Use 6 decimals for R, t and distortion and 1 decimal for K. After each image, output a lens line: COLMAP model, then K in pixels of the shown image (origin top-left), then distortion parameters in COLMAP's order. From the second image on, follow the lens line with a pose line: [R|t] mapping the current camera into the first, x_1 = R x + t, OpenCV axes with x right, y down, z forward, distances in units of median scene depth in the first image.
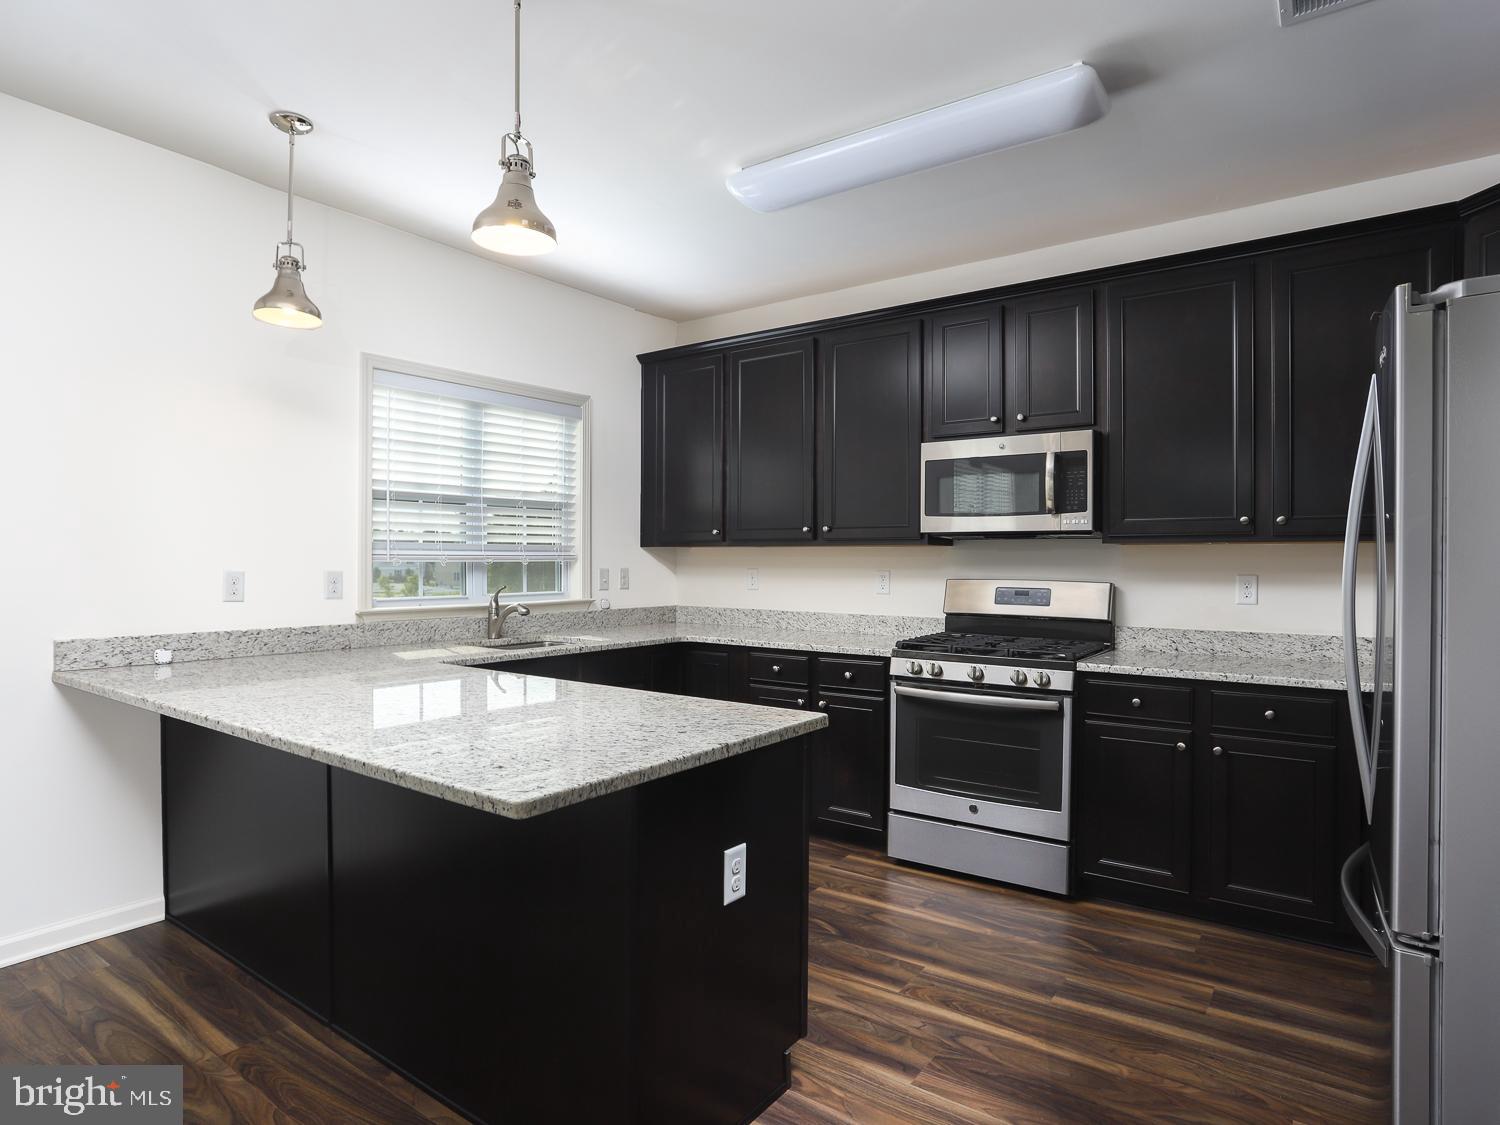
lens RADIAL K [[836.6, 0, 752.2], [0, 836.6, 562.8], [0, 0, 1]] dist [-0.006736, 0.012612]
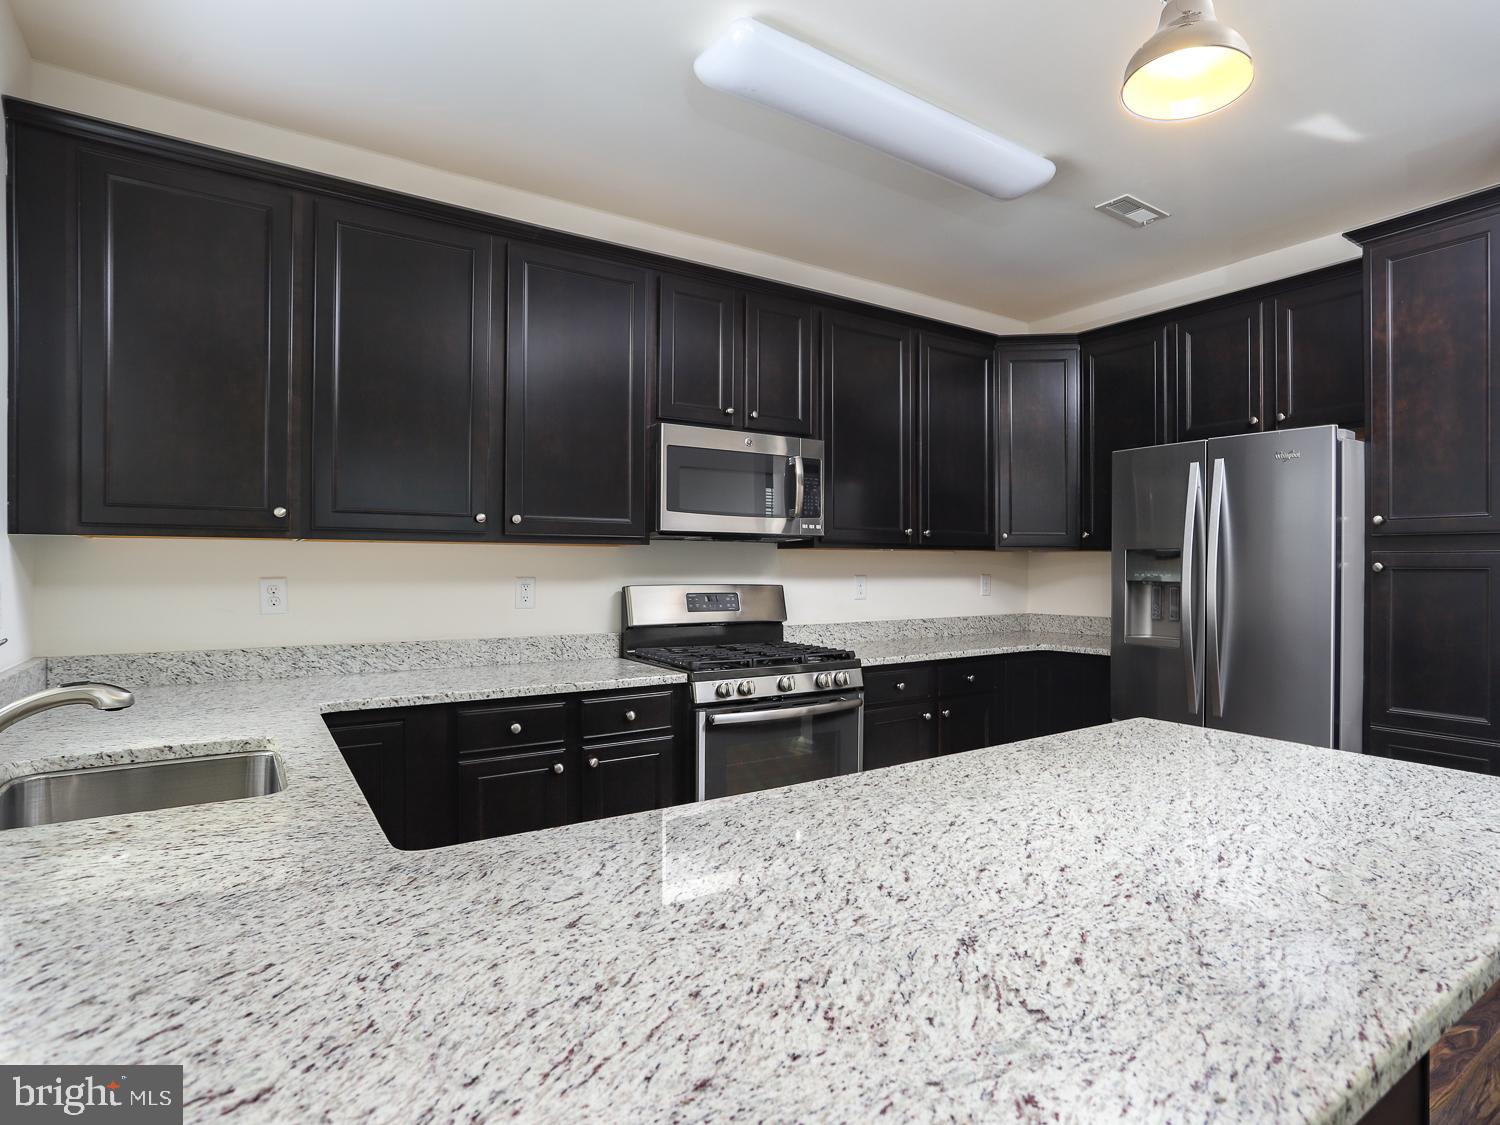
lens RADIAL K [[836.6, 0, 757.6], [0, 836.6, 566.5], [0, 0, 1]] dist [-0.006736, 0.012612]
pose [[0.362687, -0.004451, 0.931901, -0.572414], [0.002634, 0.999989, 0.003751, -0.003294], [-0.931907, 0.001094, 0.362695, 0.643876]]
